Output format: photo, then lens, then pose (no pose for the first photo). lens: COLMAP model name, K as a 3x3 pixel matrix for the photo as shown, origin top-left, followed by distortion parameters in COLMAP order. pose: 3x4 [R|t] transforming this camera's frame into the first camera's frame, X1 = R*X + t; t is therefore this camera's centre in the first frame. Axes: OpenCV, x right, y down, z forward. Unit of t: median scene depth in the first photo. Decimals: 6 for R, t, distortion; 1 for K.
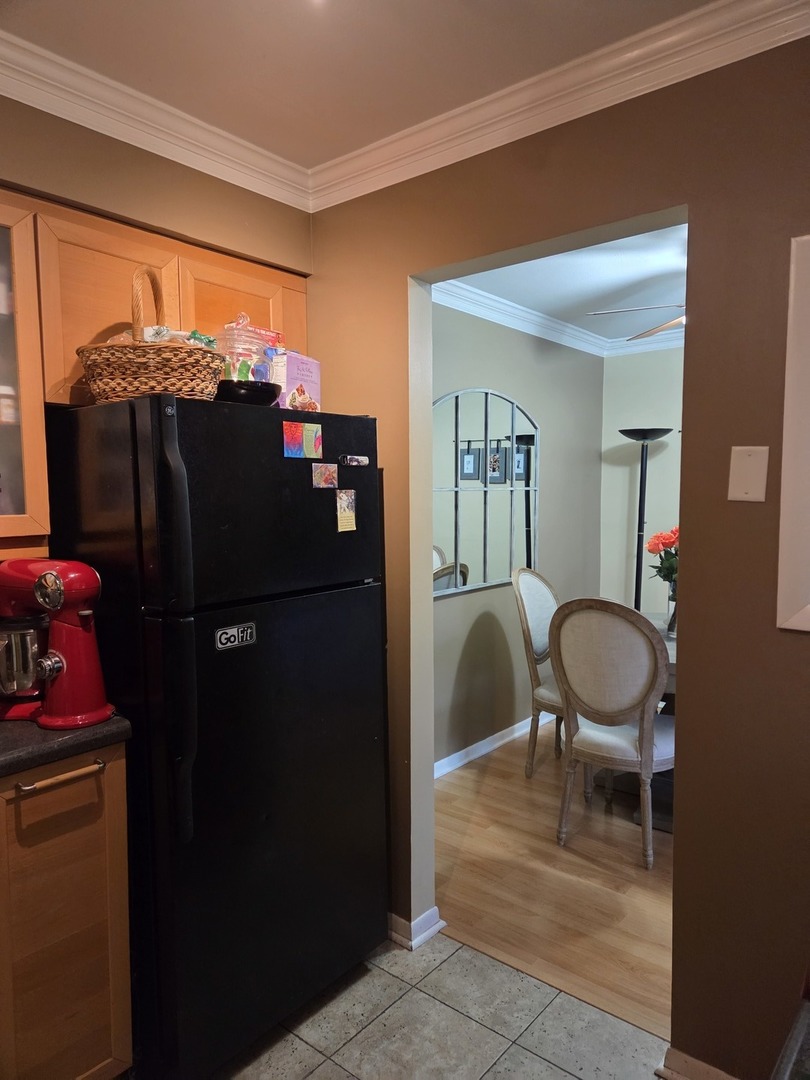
lens RADIAL K [[712.6, 0, 405.0], [0, 712.6, 540.0], [0, 0, 1]] dist [-0.000171, -0.000689]
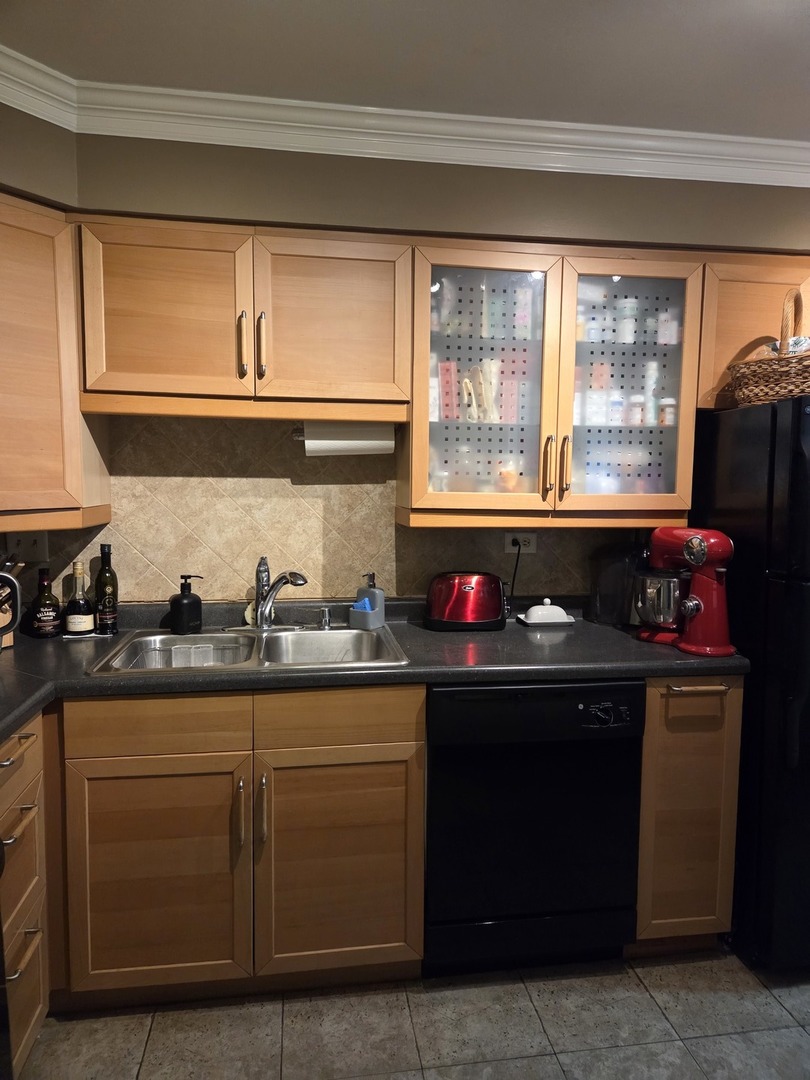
lens RADIAL K [[725.4, 0, 405.9], [0, 725.4, 542.9], [0, 0, 1]] dist [0.044408, -0.002496]
pose [[0.752875, 0.070307, -0.654398, -0.011464], [-0.061383, 0.997445, 0.036543, 0.038866], [0.655295, 0.012657, 0.755267, -0.375412]]
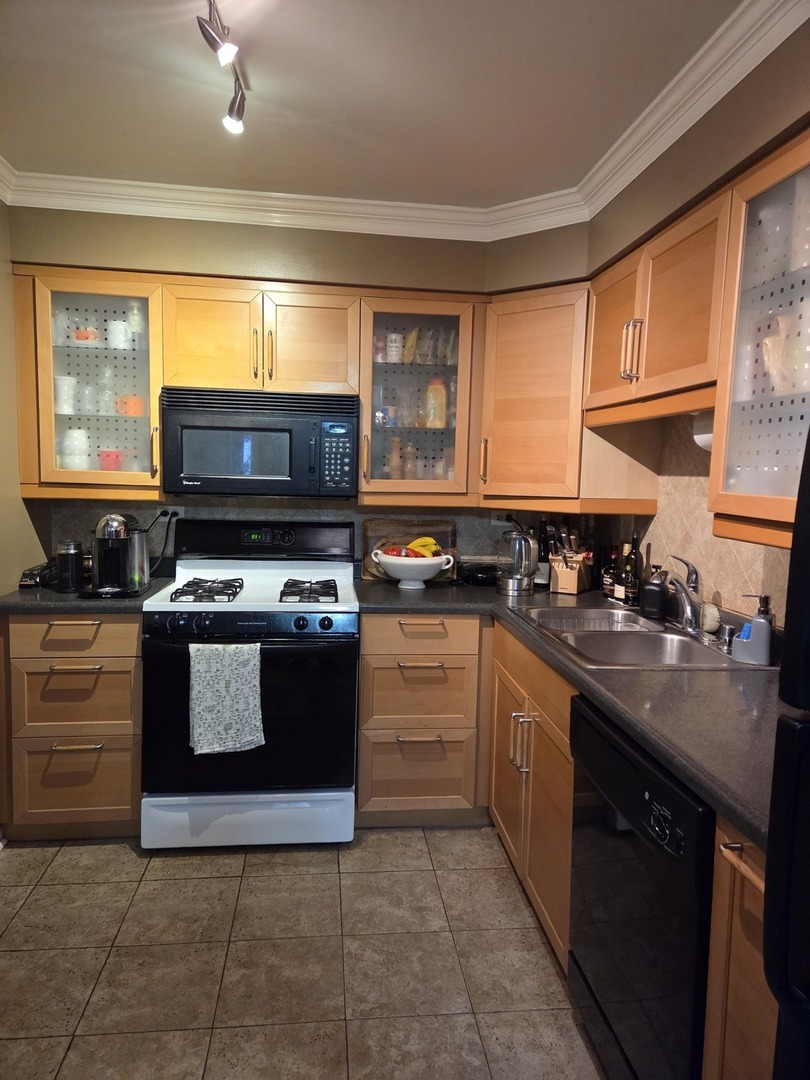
lens RADIAL K [[712.6, 0, 405.0], [0, 712.6, 540.0], [0, 0, 1]] dist [-0.000171, -0.000689]
pose [[-0.681525, 0.064983, -0.728904, 0.186014], [-0.068366, 0.986039, 0.151830, -0.056573], [0.728594, 0.153308, -0.667568, 0.889830]]
